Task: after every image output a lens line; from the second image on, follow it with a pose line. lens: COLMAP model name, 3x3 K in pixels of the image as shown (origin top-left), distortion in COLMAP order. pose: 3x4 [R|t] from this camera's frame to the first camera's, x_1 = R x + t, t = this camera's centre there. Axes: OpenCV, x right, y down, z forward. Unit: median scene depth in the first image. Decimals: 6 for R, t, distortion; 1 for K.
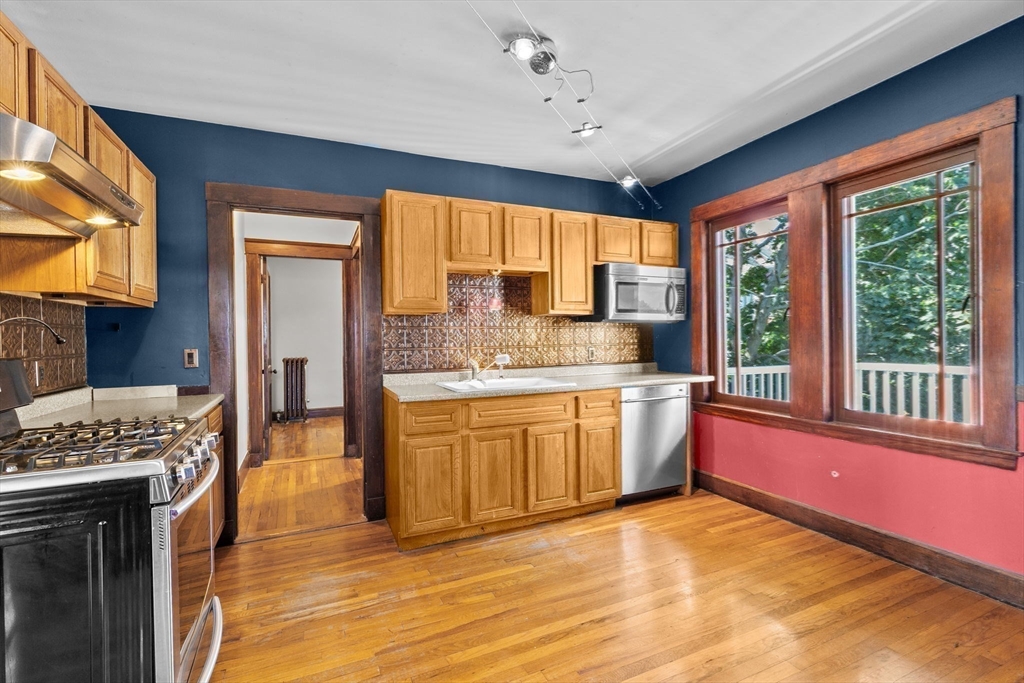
lens RADIAL K [[461.5, 0, 508.7], [0, 461.5, 341.4], [0, 0, 1]] dist [0.012523, -0.003011]
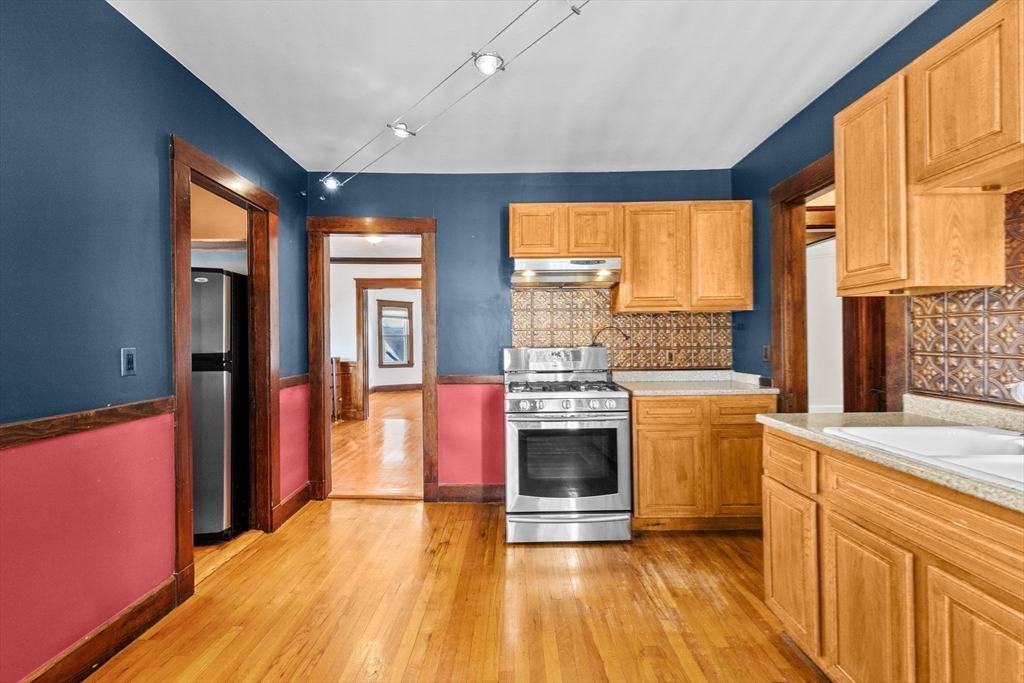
lens RADIAL K [[461.5, 0, 508.7], [0, 461.5, 340.1], [0, 0, 1]] dist [0.012523, -0.003011]
pose [[-0.420181, 0.013886, -0.907334, 0.533434], [0.007116, 0.999903, 0.012007, -0.011609], [0.907413, -0.001411, -0.420239, 0.815408]]
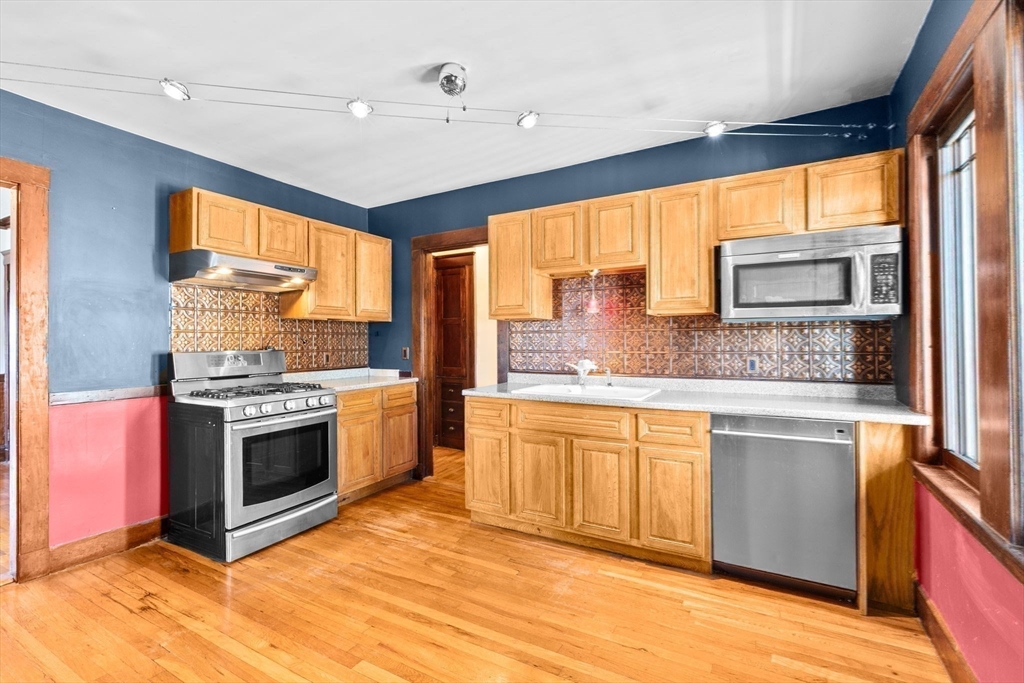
lens RADIAL K [[461.5, 0, 509.4], [0, 461.5, 340.8], [0, 0, 1]] dist [0.012523, -0.003011]
pose [[0.588478, 0.008565, -0.808468, 0.696392], [-0.009805, 0.999946, 0.003456, -0.013134], [0.808454, 0.005894, 0.588530, 0.333398]]
